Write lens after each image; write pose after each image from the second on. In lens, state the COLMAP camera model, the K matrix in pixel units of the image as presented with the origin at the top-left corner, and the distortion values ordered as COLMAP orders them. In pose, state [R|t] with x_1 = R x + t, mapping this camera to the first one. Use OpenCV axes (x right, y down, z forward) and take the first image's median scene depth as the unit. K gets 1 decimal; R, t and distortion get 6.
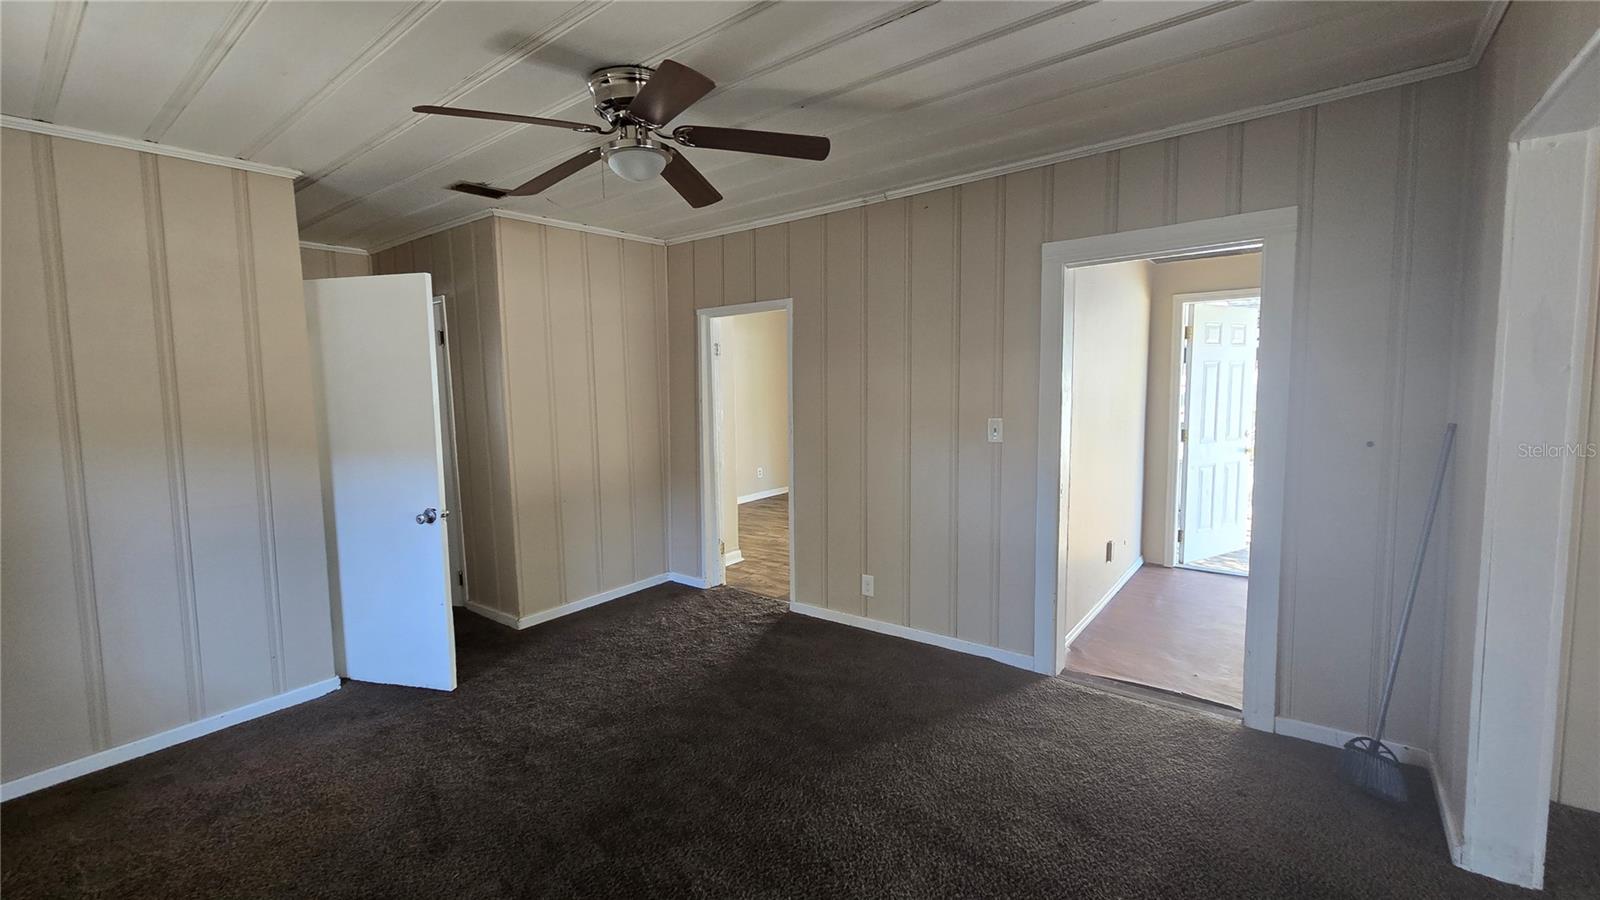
lens RADIAL K [[650.7, 0, 795.4], [0, 650.7, 443.9], [0, 0, 1]] dist [-0.003794, 0.003321]
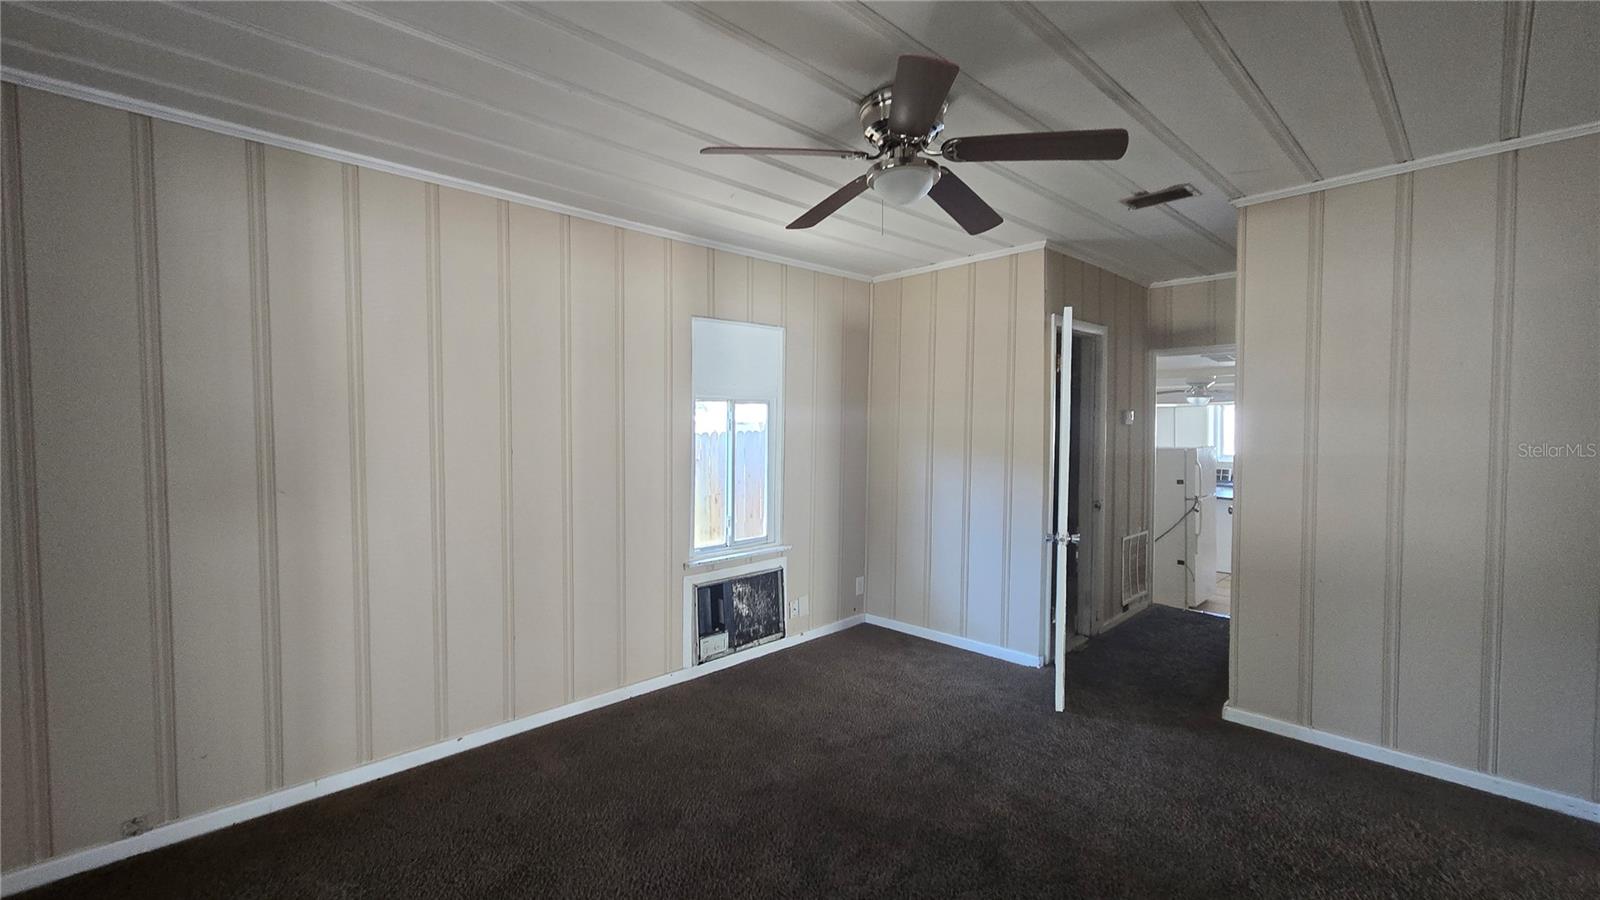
lens RADIAL K [[650.7, 0, 795.4], [0, 650.7, 443.9], [0, 0, 1]] dist [-0.003794, 0.003321]
pose [[-0.144559, 0.053089, -0.988071, 0.497713], [-0.079949, 0.994668, 0.065140, -0.072387], [0.986261, 0.088412, -0.139544, 0.655699]]
